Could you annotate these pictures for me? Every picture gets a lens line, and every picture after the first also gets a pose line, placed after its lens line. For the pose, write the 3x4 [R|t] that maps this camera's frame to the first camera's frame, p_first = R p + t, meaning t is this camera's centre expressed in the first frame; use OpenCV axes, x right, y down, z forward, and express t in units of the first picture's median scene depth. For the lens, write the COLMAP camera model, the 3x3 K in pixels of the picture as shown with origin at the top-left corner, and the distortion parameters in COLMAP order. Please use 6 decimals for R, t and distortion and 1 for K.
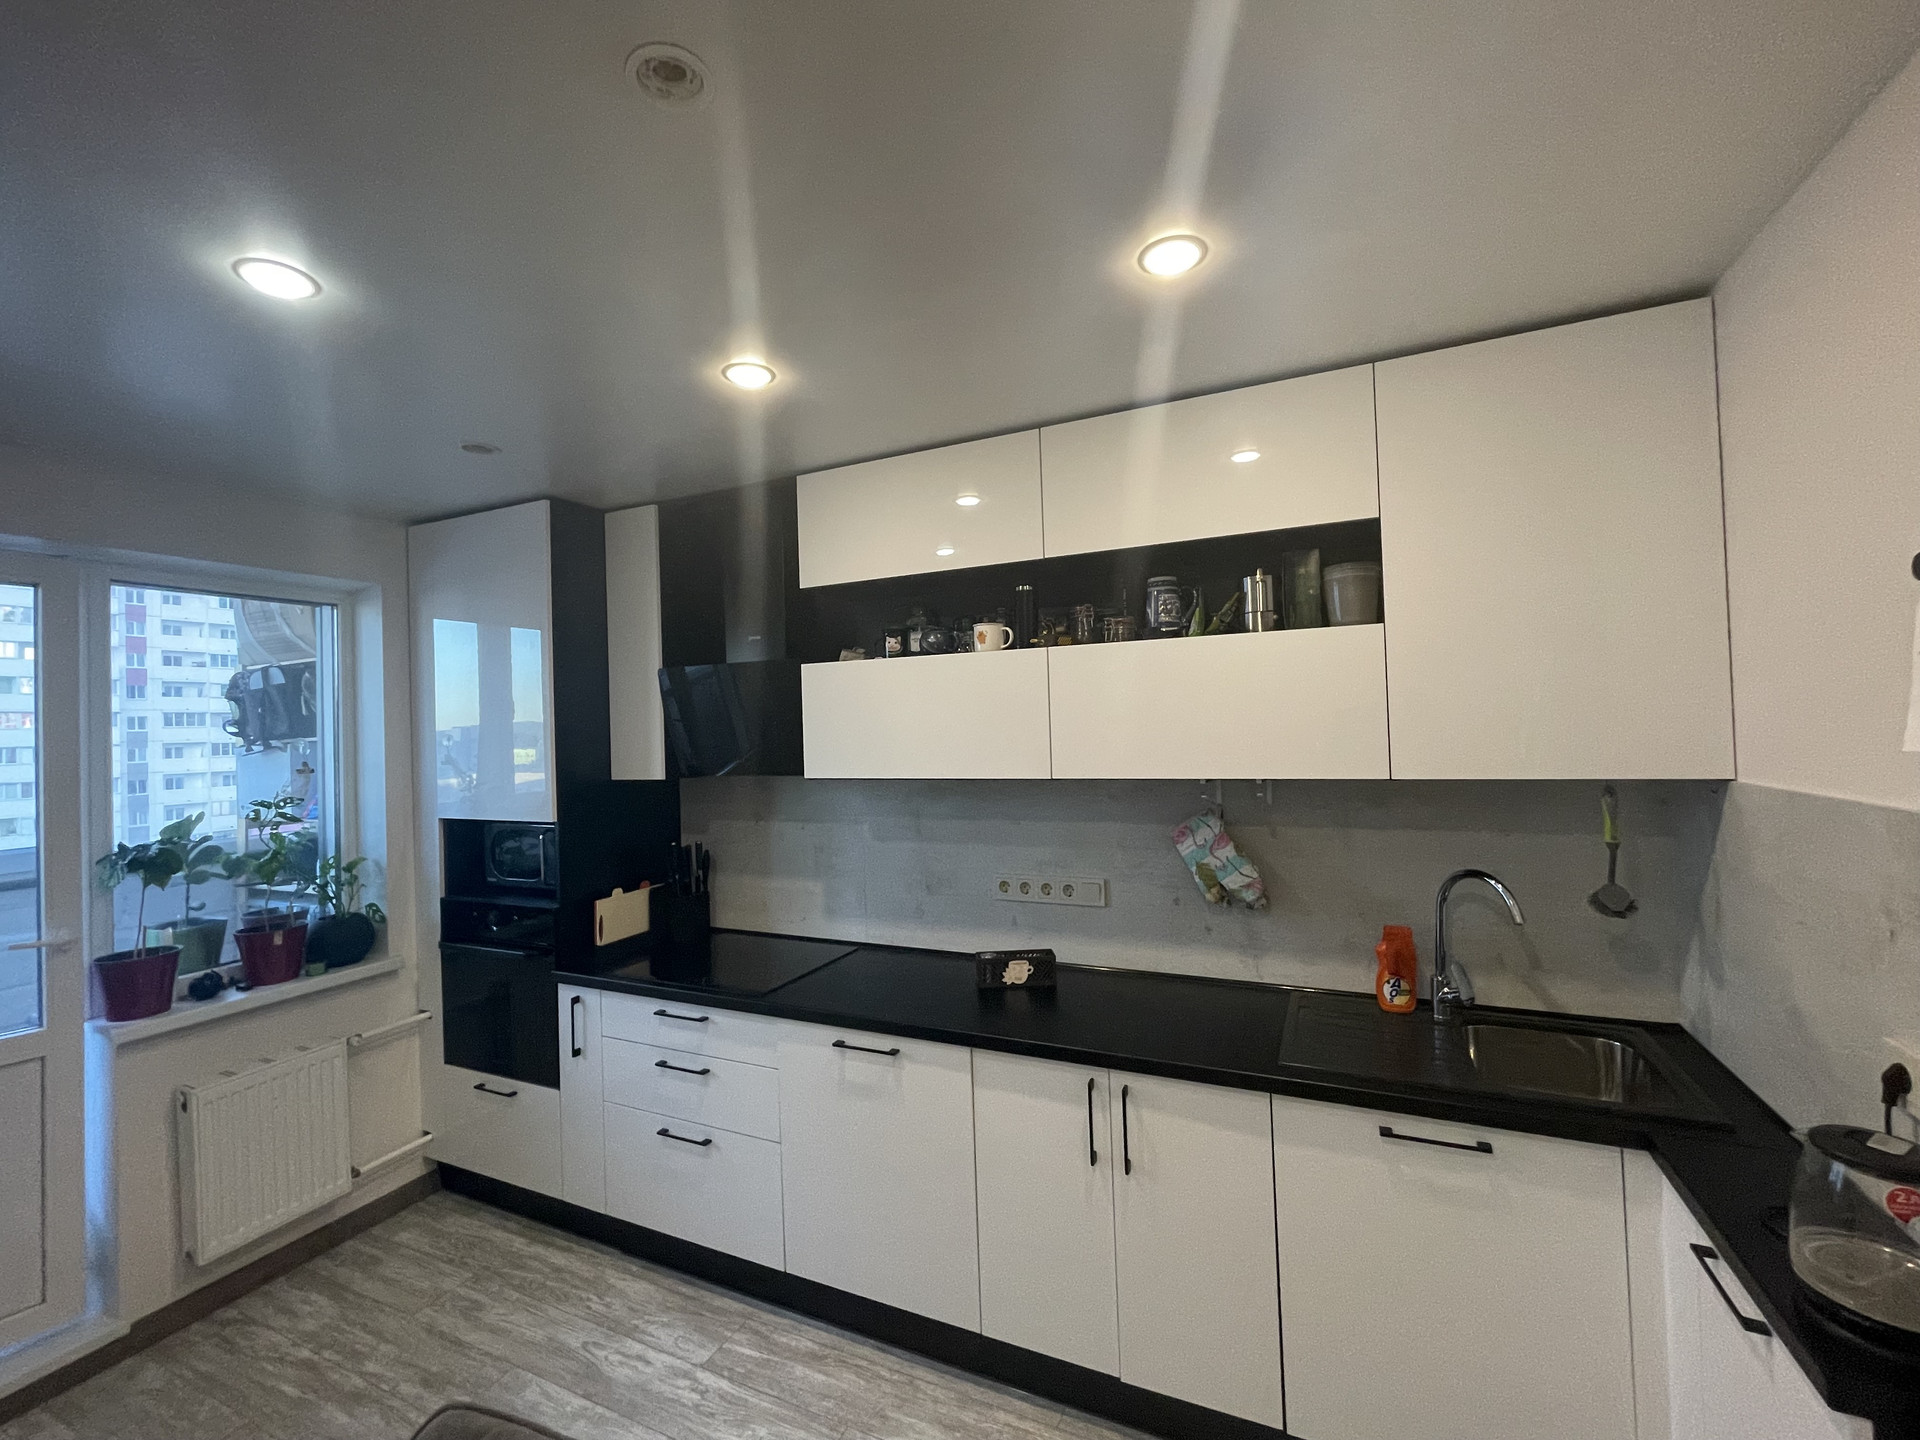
lens RADIAL K [[803.3, 0, 959.4], [0, 803.3, 713.4], [0, 0, 1]] dist [-0.013731, -0.000172]
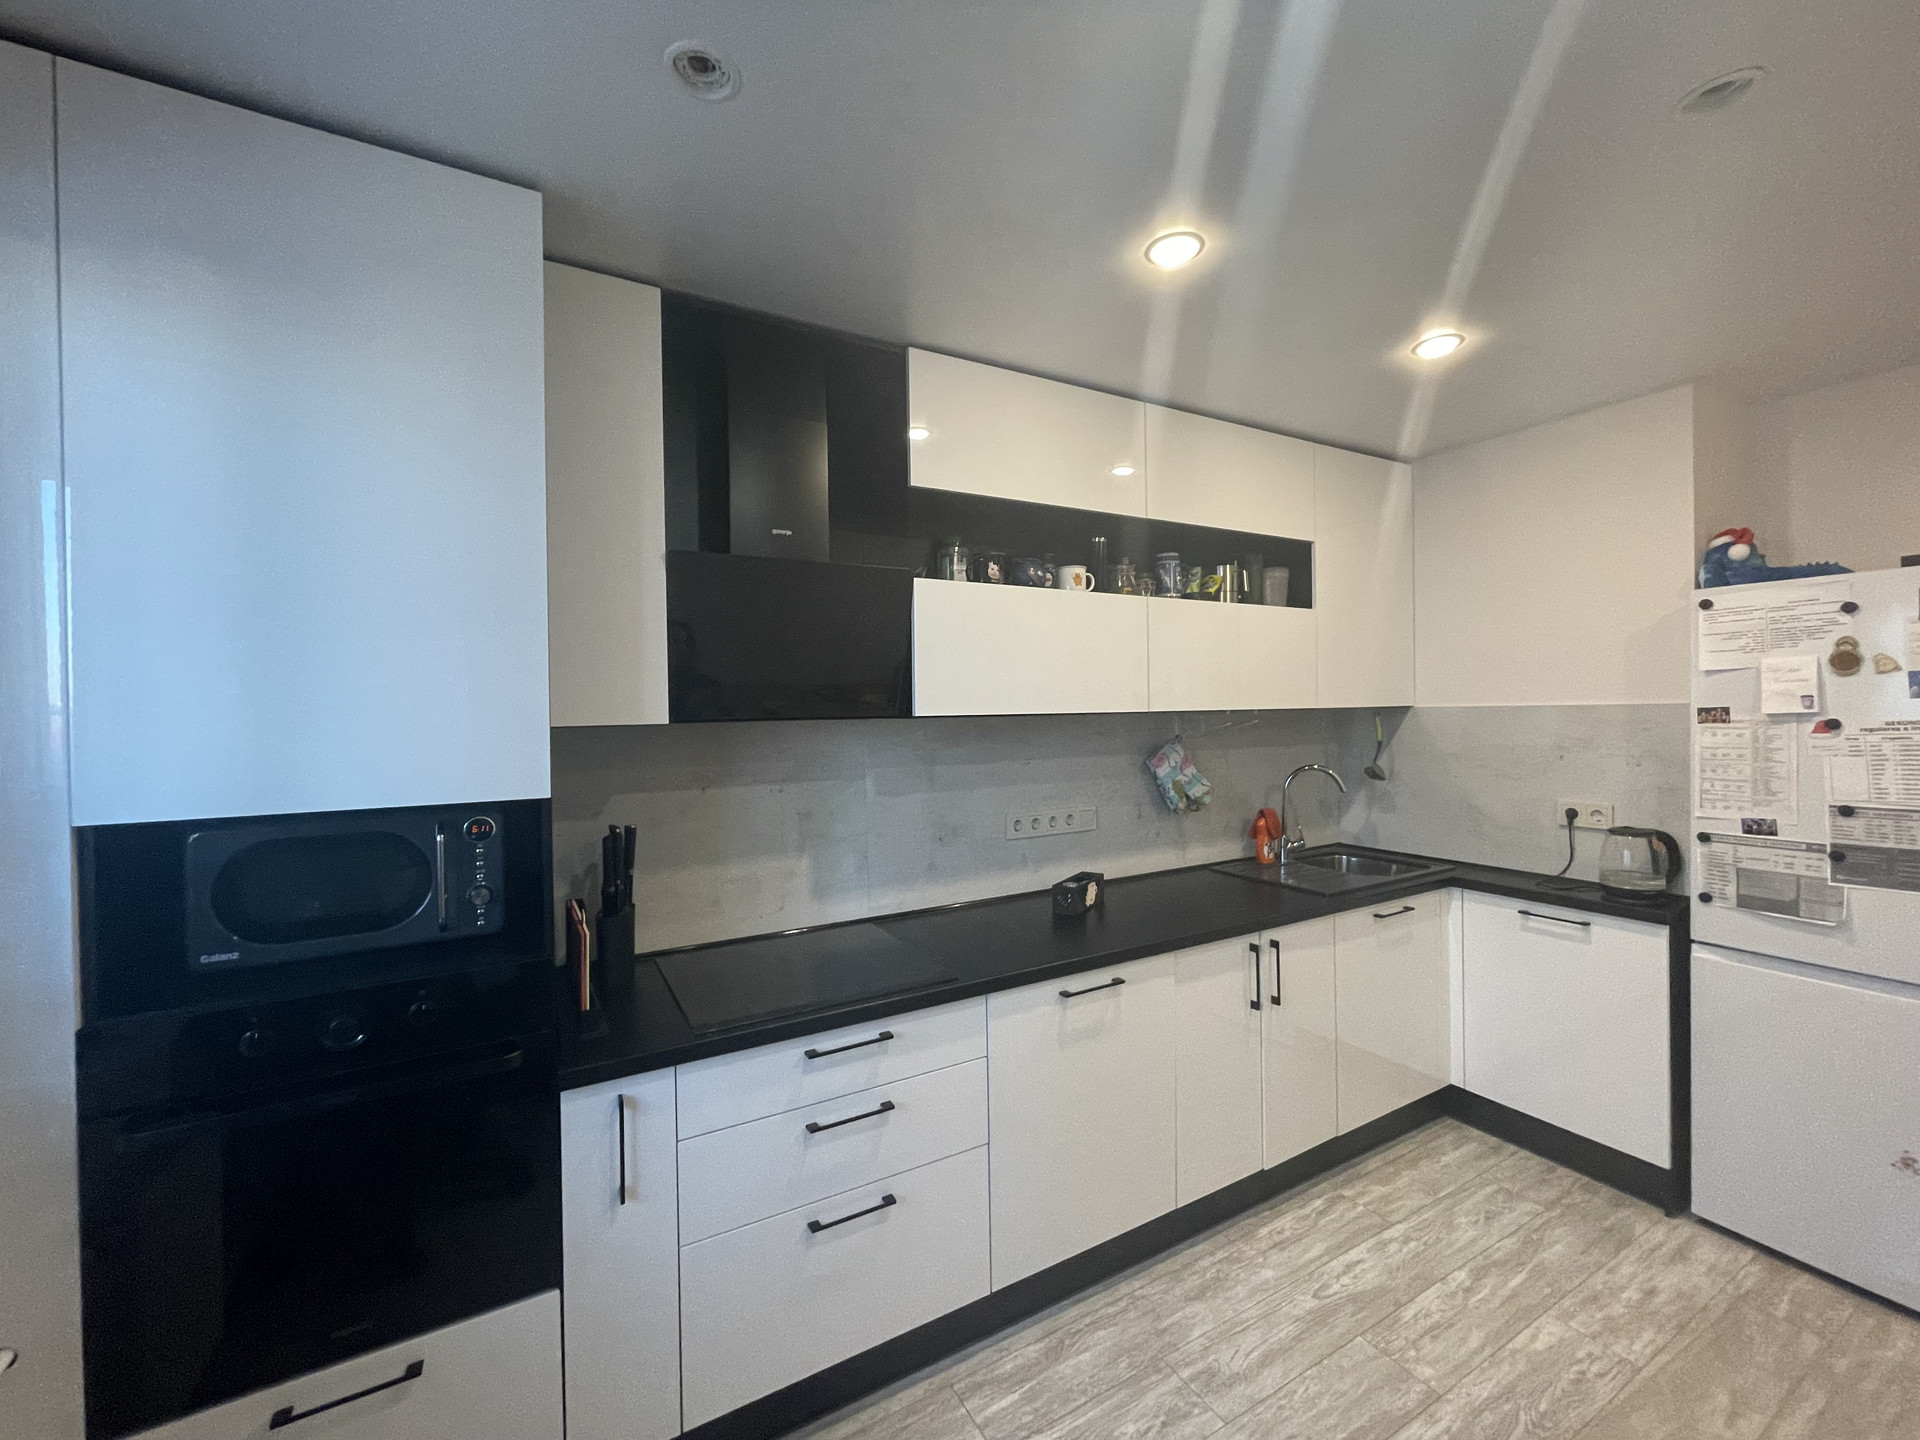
lens RADIAL K [[775.7, 0, 960.0], [0, 775.7, 720.0], [0, 0, 1]] dist [-0.003097, -0.000230]
pose [[0.577985, 0.007420, 0.816014, -0.884147], [-0.015200, 0.999883, 0.001675, 0.089634], [-0.815906, -0.013371, 0.578030, 0.543952]]
